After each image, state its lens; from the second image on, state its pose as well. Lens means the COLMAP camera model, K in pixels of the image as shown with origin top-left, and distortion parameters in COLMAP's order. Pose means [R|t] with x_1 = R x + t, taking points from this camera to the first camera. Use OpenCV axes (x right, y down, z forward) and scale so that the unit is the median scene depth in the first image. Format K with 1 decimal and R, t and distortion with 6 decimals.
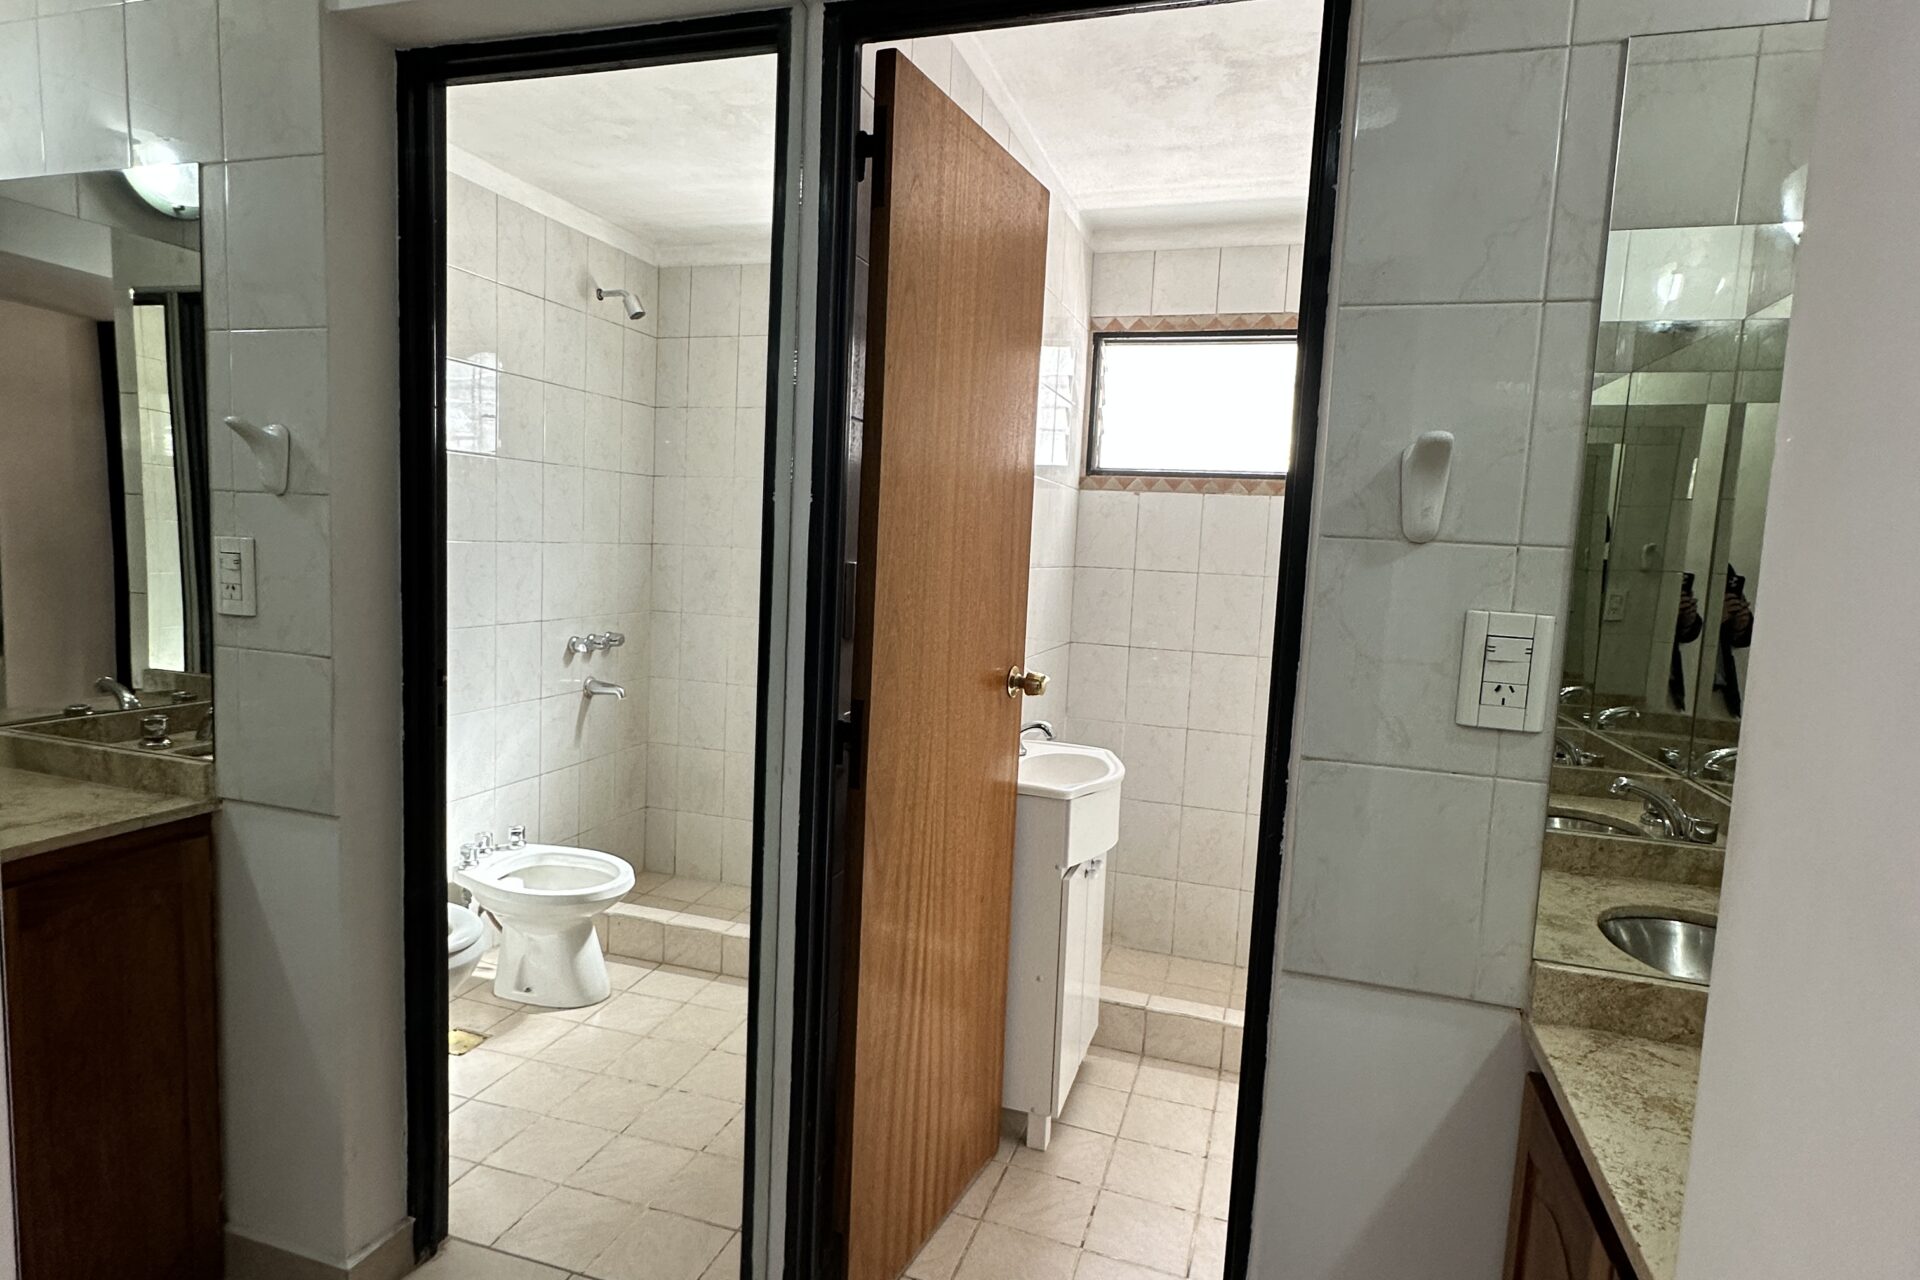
lens RADIAL K [[1026.6, 0, 960.0], [0, 1026.6, 640.0], [0, 0, 1]] dist [0.001316, -0.000966]
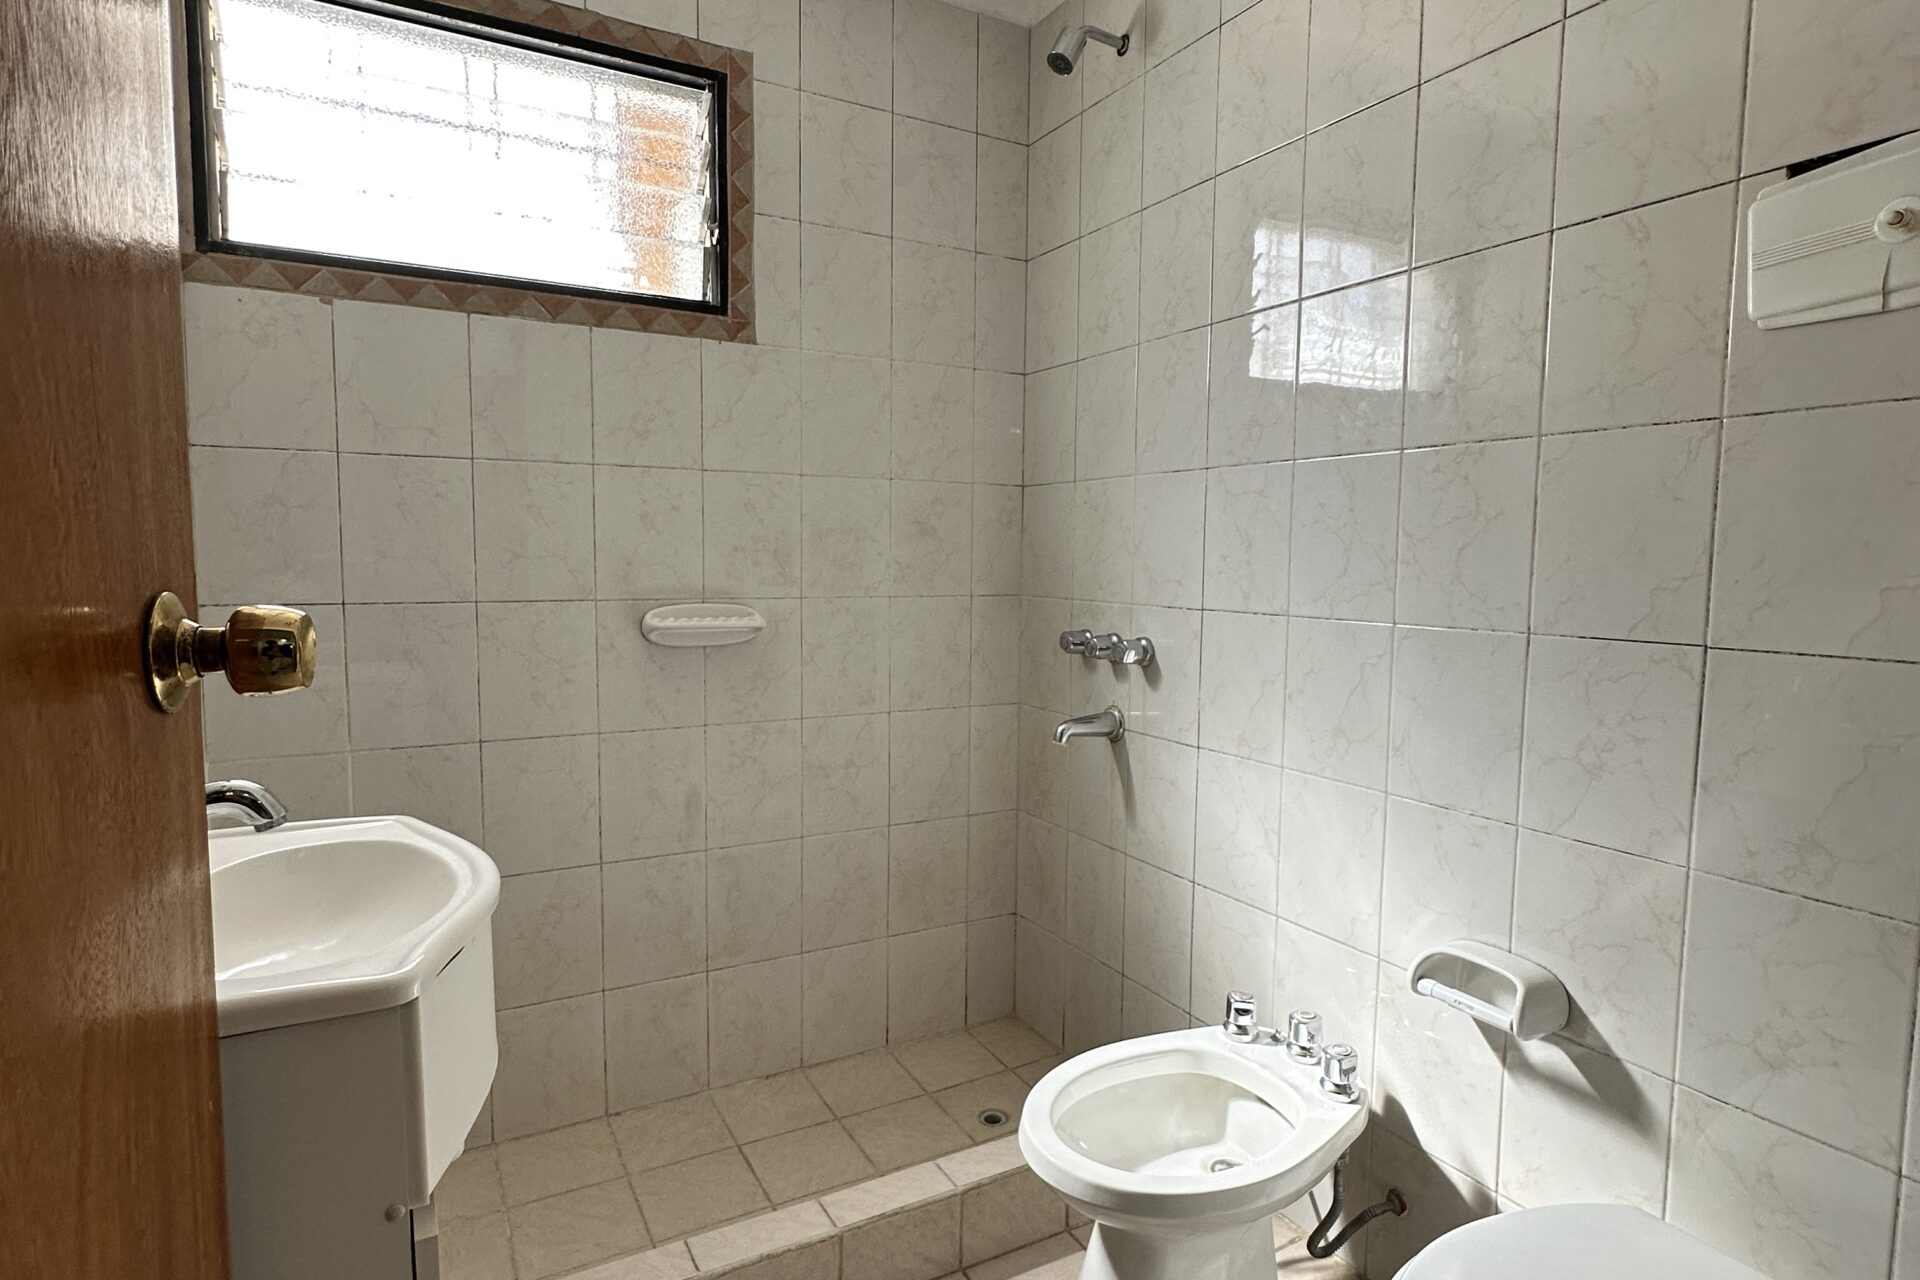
lens RADIAL K [[1026.6, 0, 960.0], [0, 1026.6, 640.0], [0, 0, 1]] dist [0.001316, -0.000966]
pose [[0.677715, -0.101176, 0.728331, -0.002973], [0.095545, 0.994208, 0.049205, 0.044168], [-0.729091, 0.036242, 0.683457, 0.660207]]
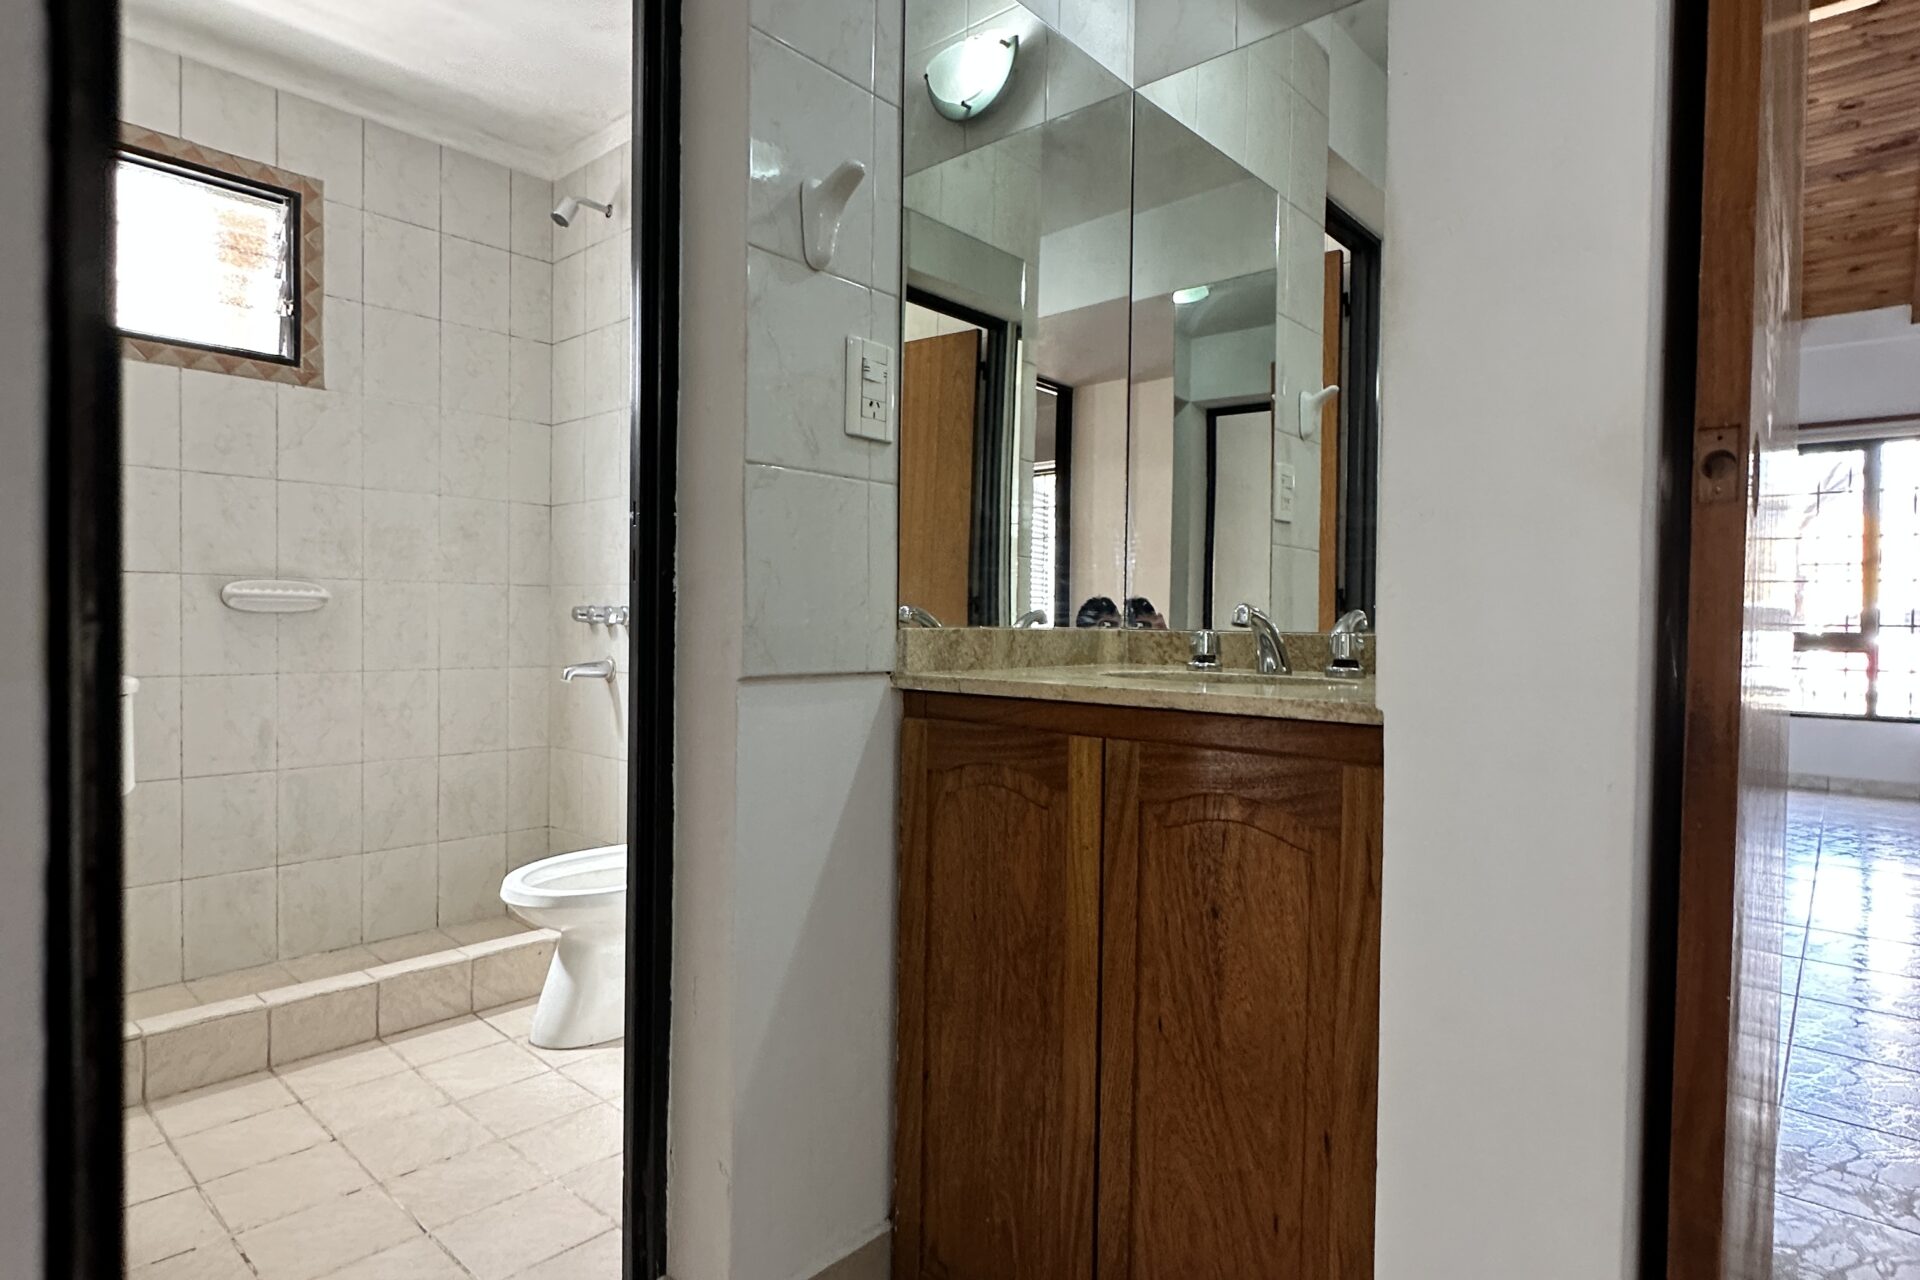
lens RADIAL K [[1026.6, 0, 960.0], [0, 1026.6, 640.0], [0, 0, 1]] dist [0.001316, -0.000966]
pose [[0.394561, -0.061024, 0.916841, -0.292778], [0.097566, 0.994934, 0.024234, 0.158133], [-0.913675, 0.079891, 0.398516, 0.226533]]
